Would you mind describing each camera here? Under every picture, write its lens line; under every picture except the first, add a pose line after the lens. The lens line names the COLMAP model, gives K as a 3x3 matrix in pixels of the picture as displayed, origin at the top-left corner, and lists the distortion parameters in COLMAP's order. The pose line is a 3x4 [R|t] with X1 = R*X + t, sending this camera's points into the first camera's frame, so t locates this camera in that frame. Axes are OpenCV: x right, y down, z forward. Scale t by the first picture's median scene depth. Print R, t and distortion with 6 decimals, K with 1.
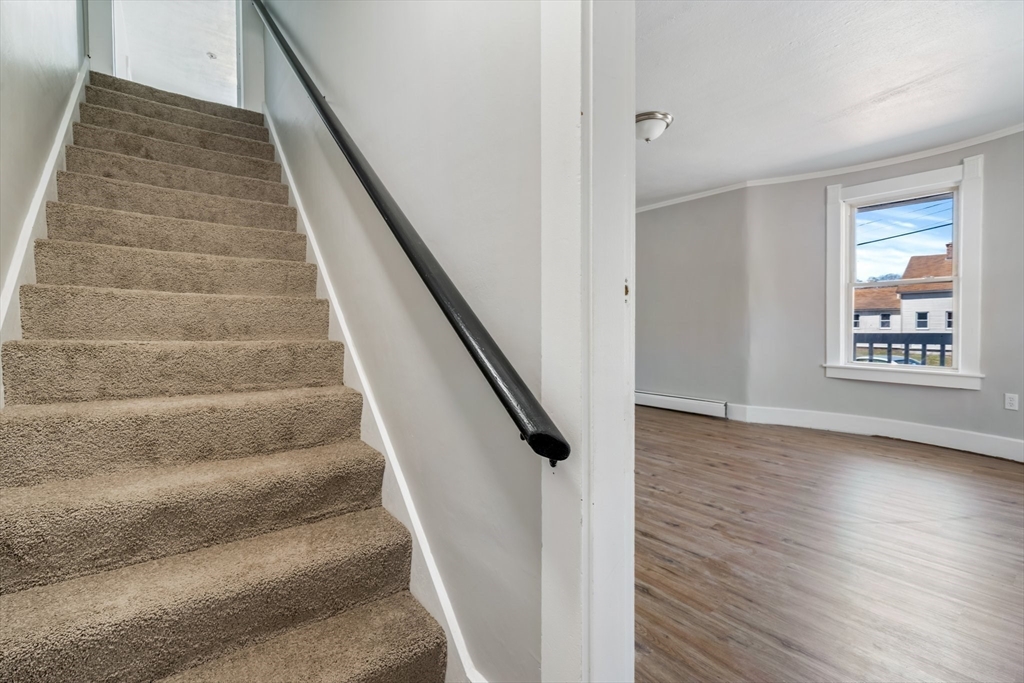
lens RADIAL K [[456.4, 0, 507.7], [0, 456.4, 335.4], [0, 0, 1]] dist [-0.001015, 0.000846]
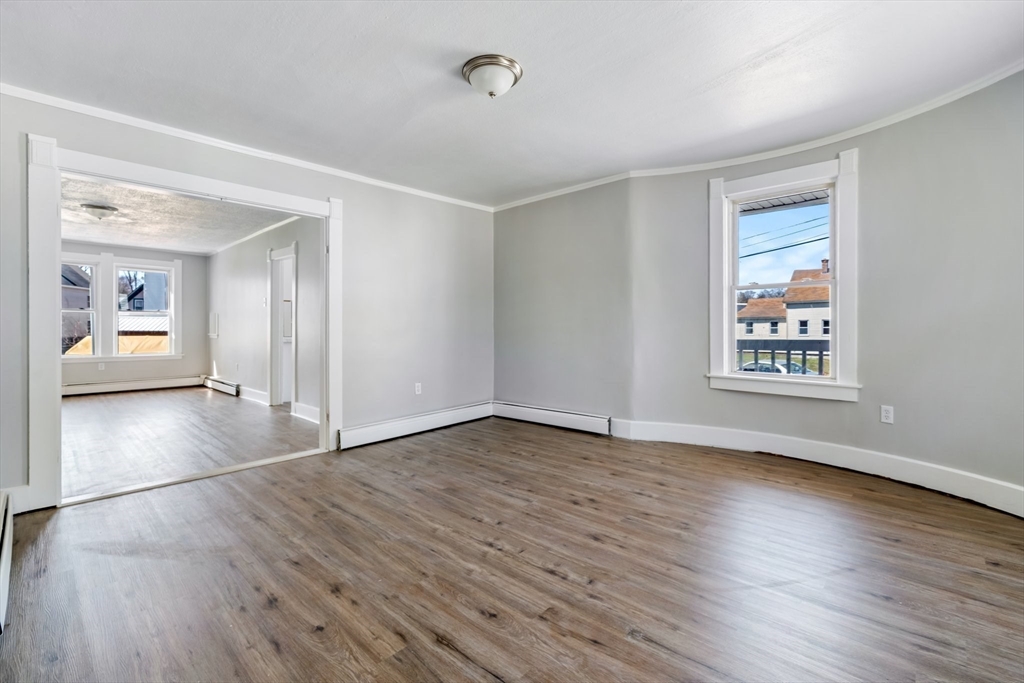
lens RADIAL K [[456.4, 0, 512.6], [0, 456.4, 335.3], [0, 0, 1]] dist [-0.001015, 0.000846]
pose [[0.985765, 0.002064, 0.168115, 0.188017], [0.000160, 0.999913, -0.013212, -0.002841], [-0.168127, 0.013051, 0.985679, 0.201498]]
